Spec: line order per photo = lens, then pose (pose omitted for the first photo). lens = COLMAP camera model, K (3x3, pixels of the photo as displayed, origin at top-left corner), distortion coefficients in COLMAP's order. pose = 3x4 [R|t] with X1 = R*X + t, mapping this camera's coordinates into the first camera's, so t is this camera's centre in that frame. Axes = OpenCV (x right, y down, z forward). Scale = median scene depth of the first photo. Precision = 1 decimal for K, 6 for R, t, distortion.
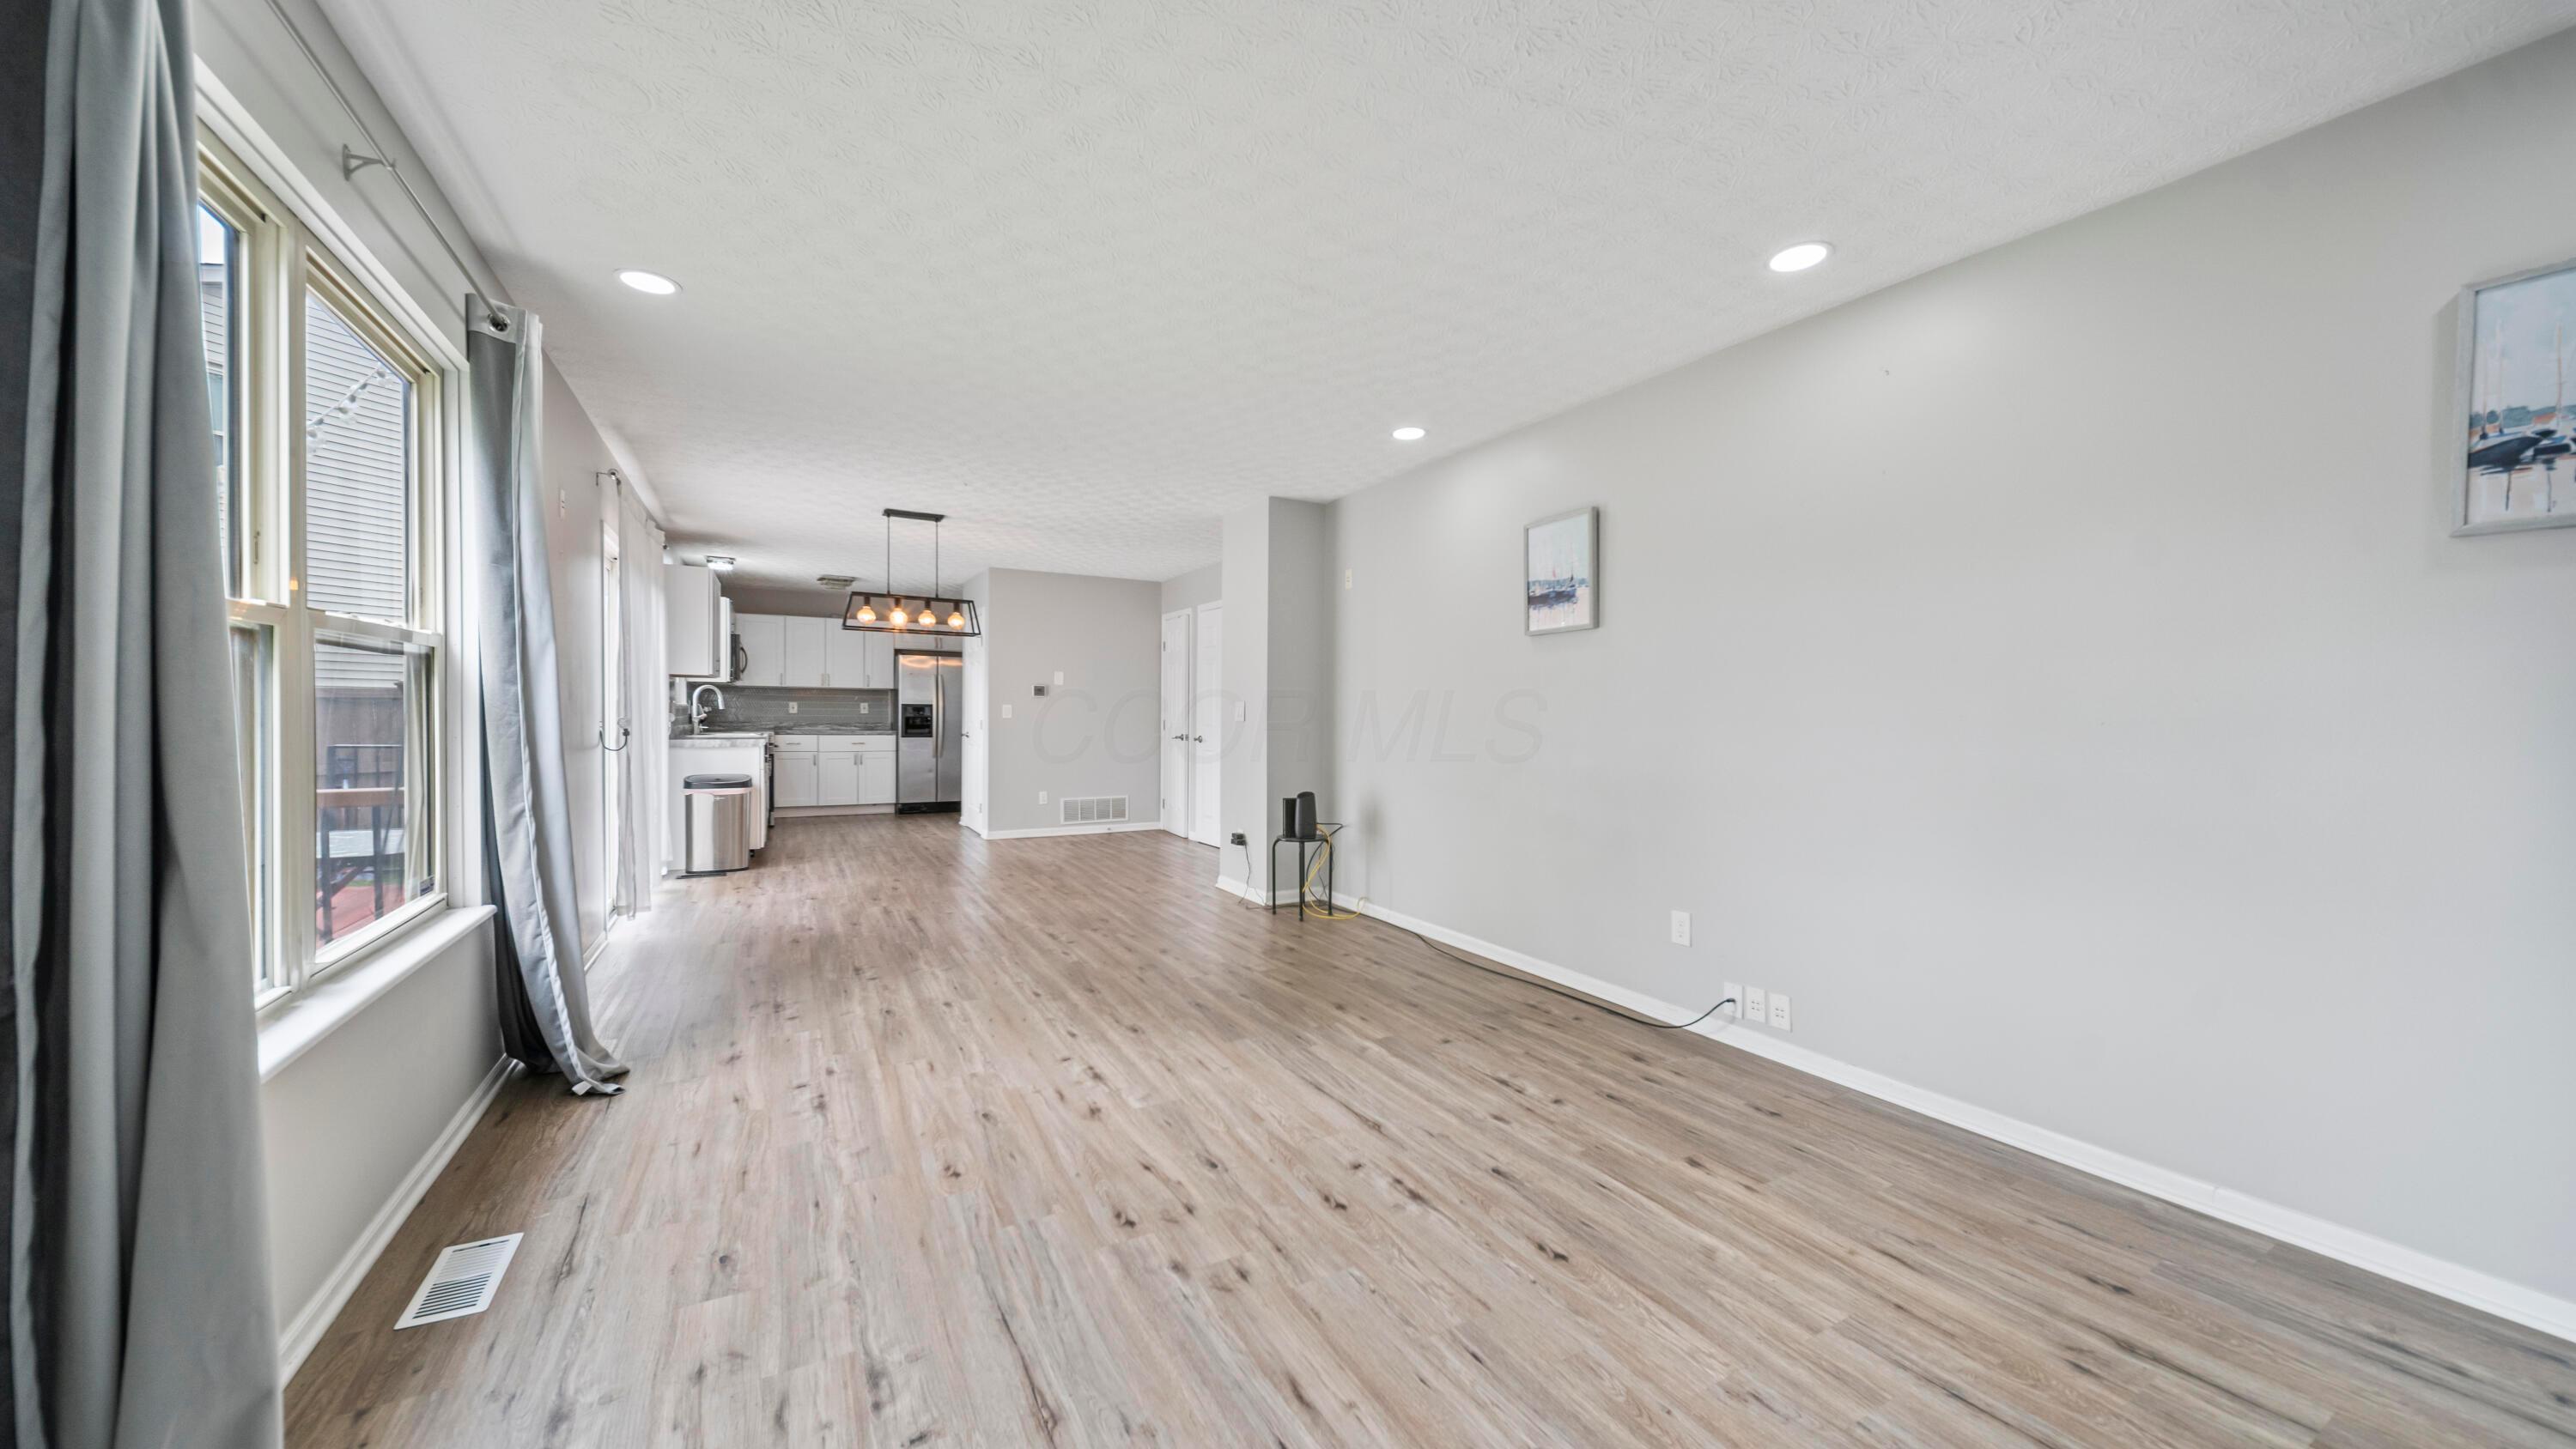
lens RADIAL K [[900.1, 0, 1283.6], [0, 900.1, 723.9], [0, 0, 1]] dist [-0.001082, -0.000034]
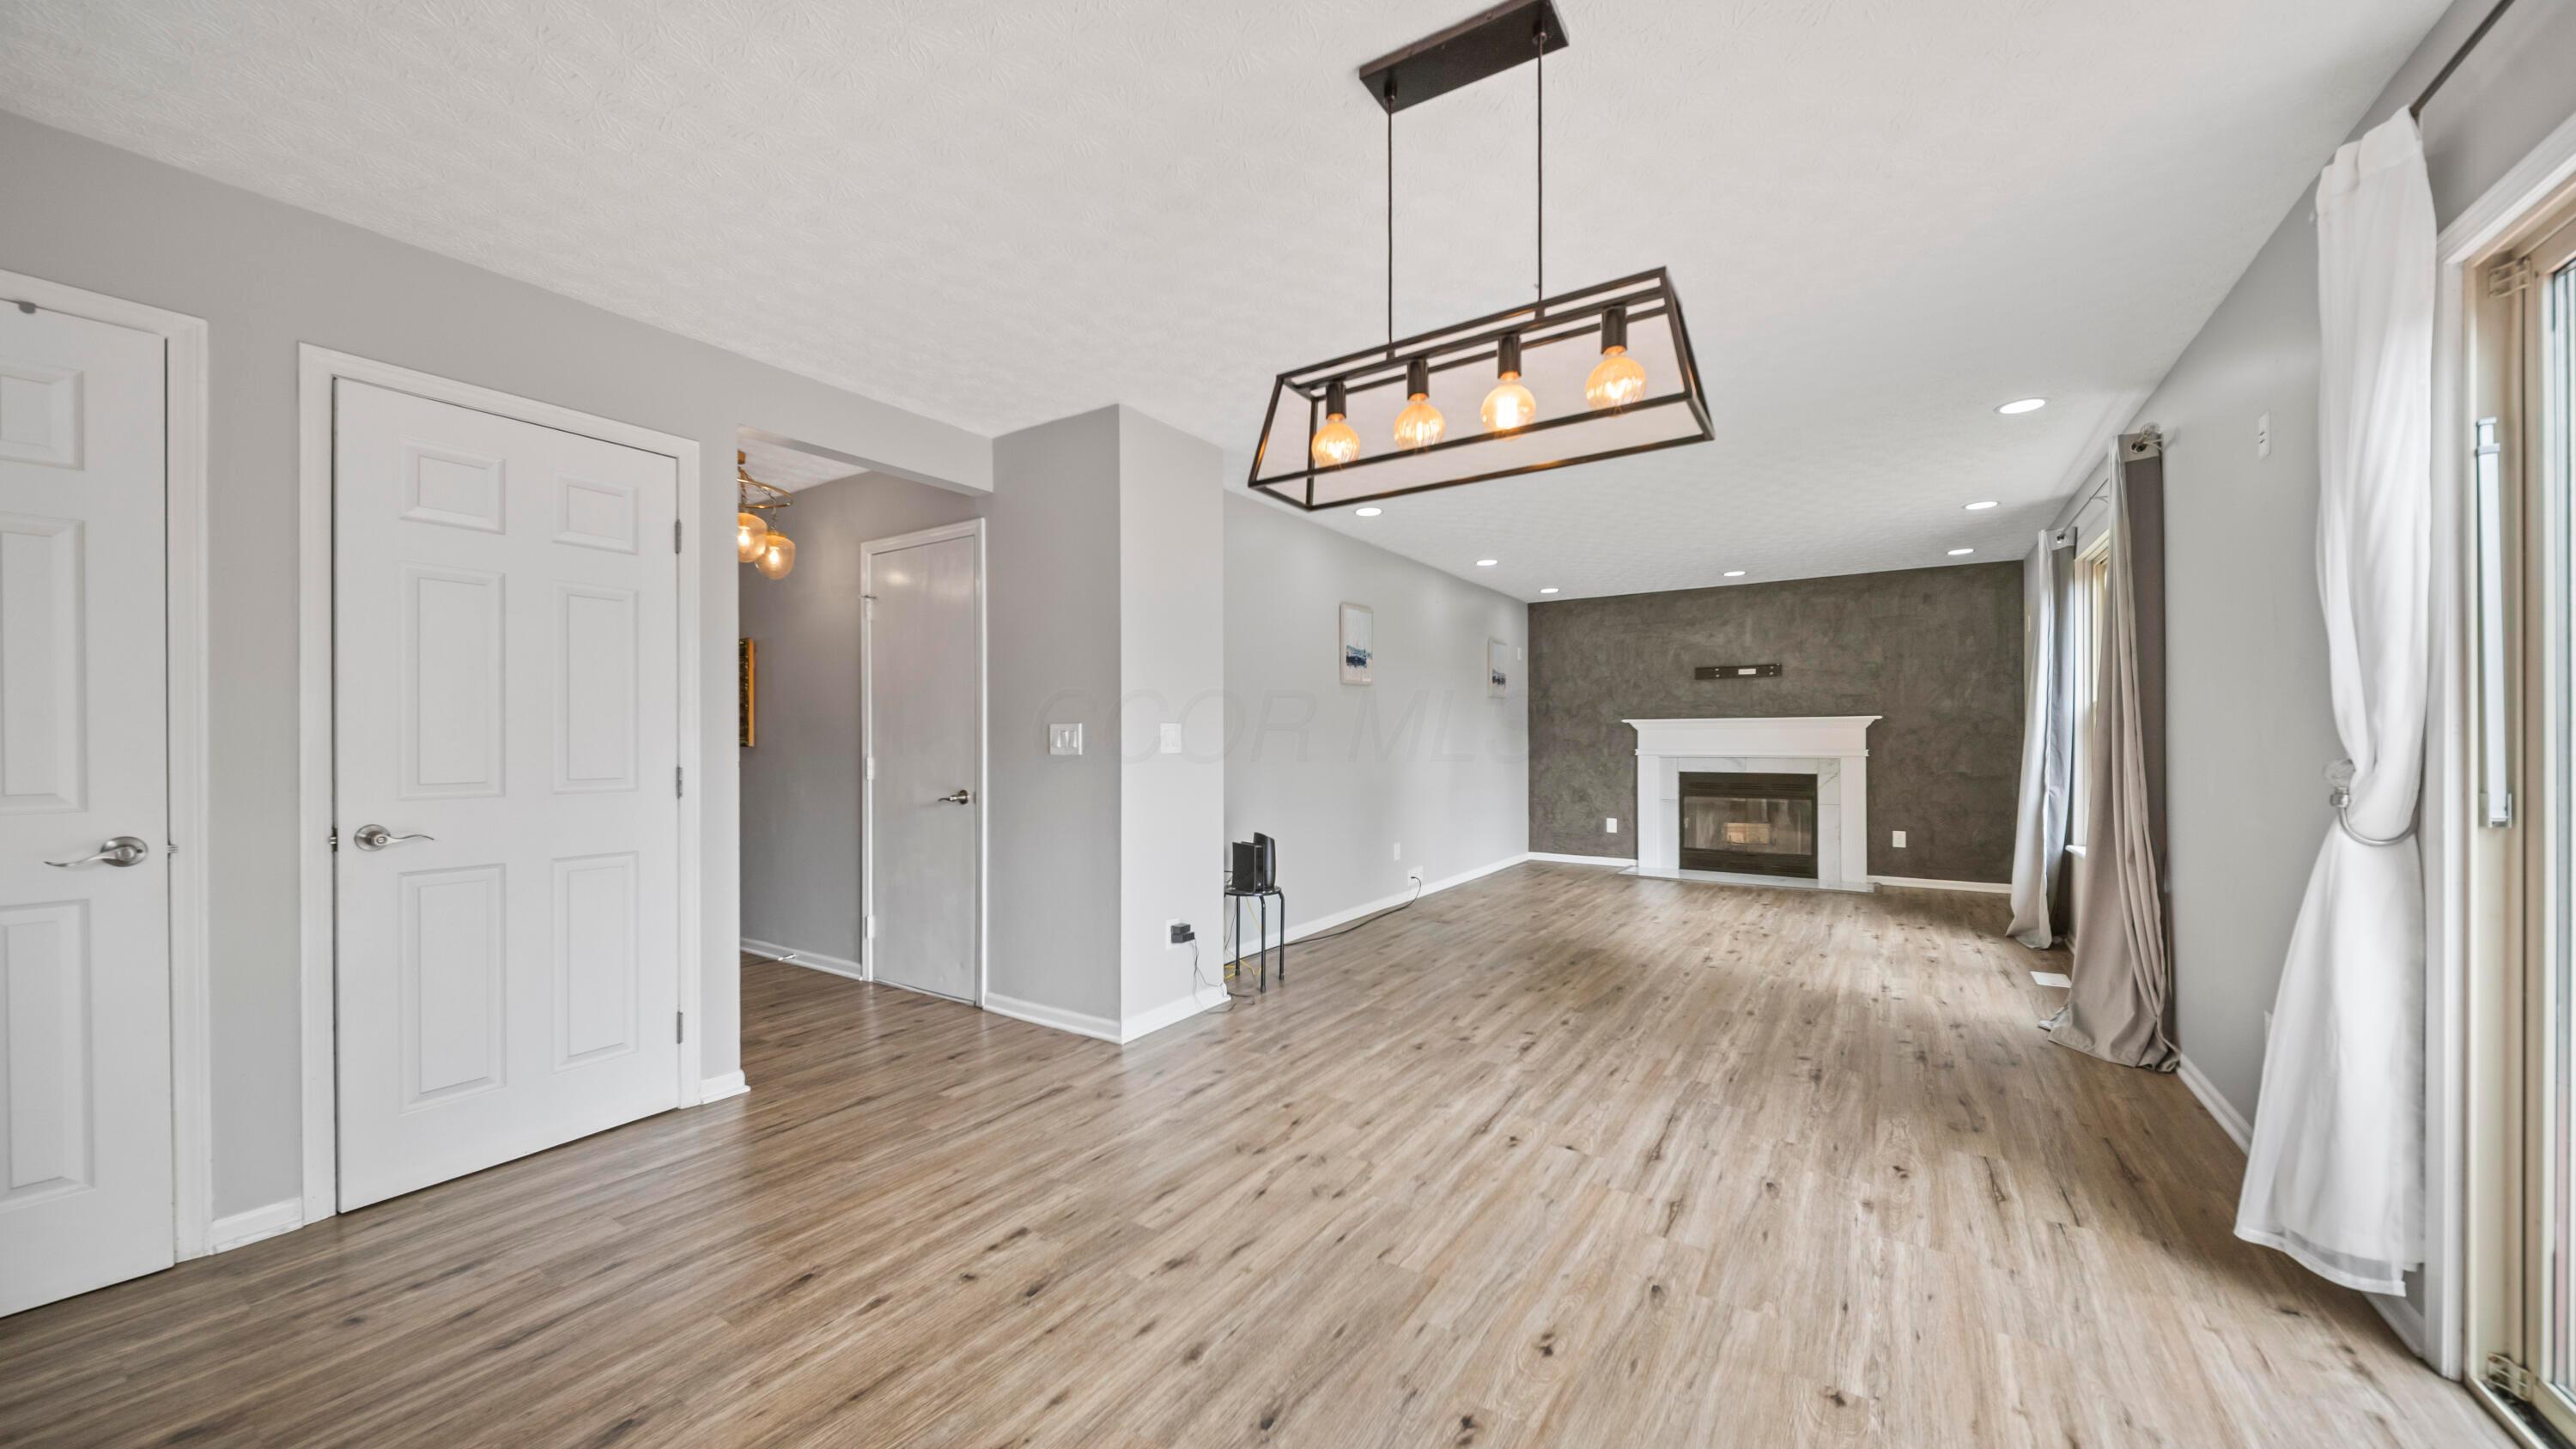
lens RADIAL K [[900.1, 0, 1283.9], [0, 900.1, 726.8], [0, 0, 1]] dist [-0.001082, -0.000034]
pose [[-0.454641, 0.002063, 0.890672, -1.072475], [0.006853, 0.999976, 0.001182, -0.035012], [-0.890648, 0.006641, -0.454644, 1.973263]]
